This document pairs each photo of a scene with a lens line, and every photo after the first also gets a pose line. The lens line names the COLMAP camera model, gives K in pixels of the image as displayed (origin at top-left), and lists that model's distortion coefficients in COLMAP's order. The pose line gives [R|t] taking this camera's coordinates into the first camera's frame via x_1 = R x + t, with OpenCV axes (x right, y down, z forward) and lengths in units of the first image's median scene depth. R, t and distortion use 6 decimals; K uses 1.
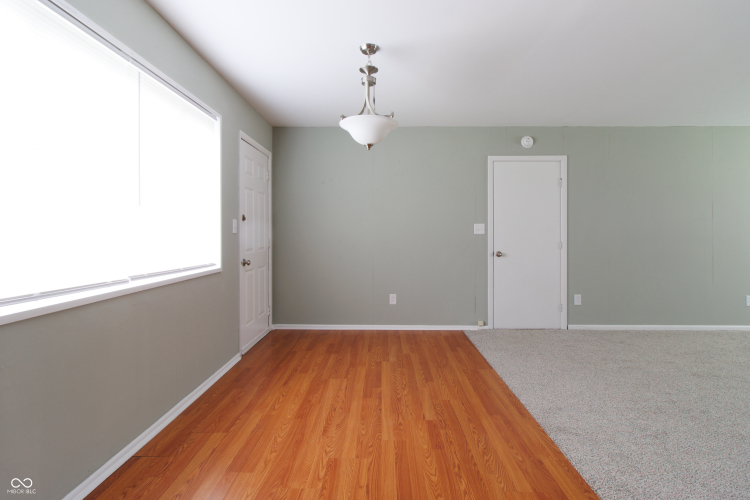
lens RADIAL K [[336.9, 0, 373.6], [0, 336.9, 231.5], [0, 0, 1]] dist [-0.000539, -0.000187]
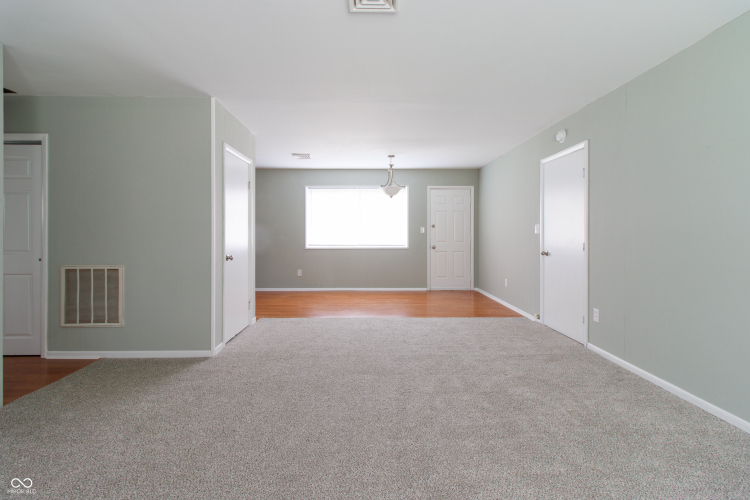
lens RADIAL K [[346.7, 0, 377.6], [0, 346.7, 233.8], [0, 0, 1]] dist [-0.000097, 0.000128]
pose [[0.042201, 0.000042, -0.999109, 1.411070], [0.005579, 0.999984, 0.000277, 0.004714], [0.999094, -0.005586, 0.042201, 0.442198]]
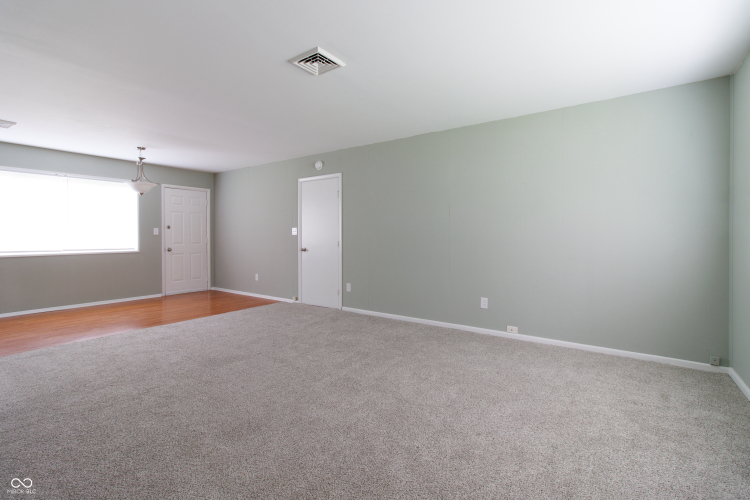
lens RADIAL K [[345.4, 0, 368.3], [0, 345.4, 243.2], [0, 0, 1]] dist [0.001962, 0.000103]
pose [[0.822135, 0.011444, -0.569177, 1.391558], [0.005085, 0.999610, 0.027444, 0.003410], [0.569270, -0.025457, 0.821757, -0.008105]]
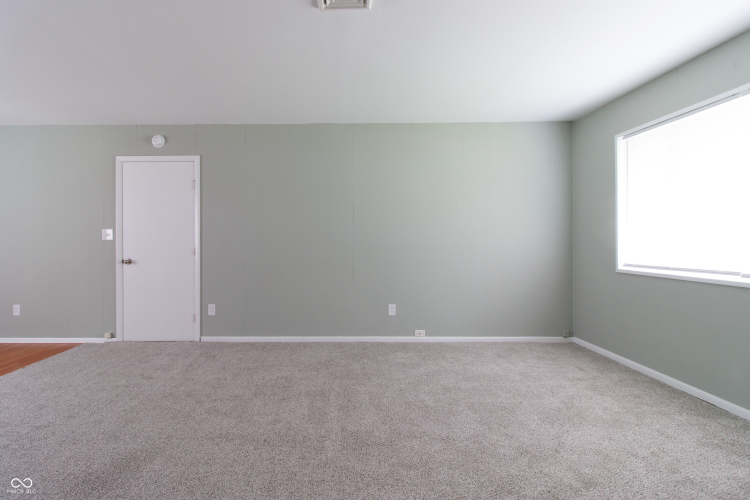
lens RADIAL K [[357.9, 0, 336.4], [0, 357.9, 240.2], [0, 0, 1]] dist [0.001858, 0.000592]
pose [[0.999982, -0.003871, 0.004616, 0.946975], [0.003842, 0.999972, 0.006441, 0.004454], [-0.004641, -0.006423, 0.999969, 0.004094]]
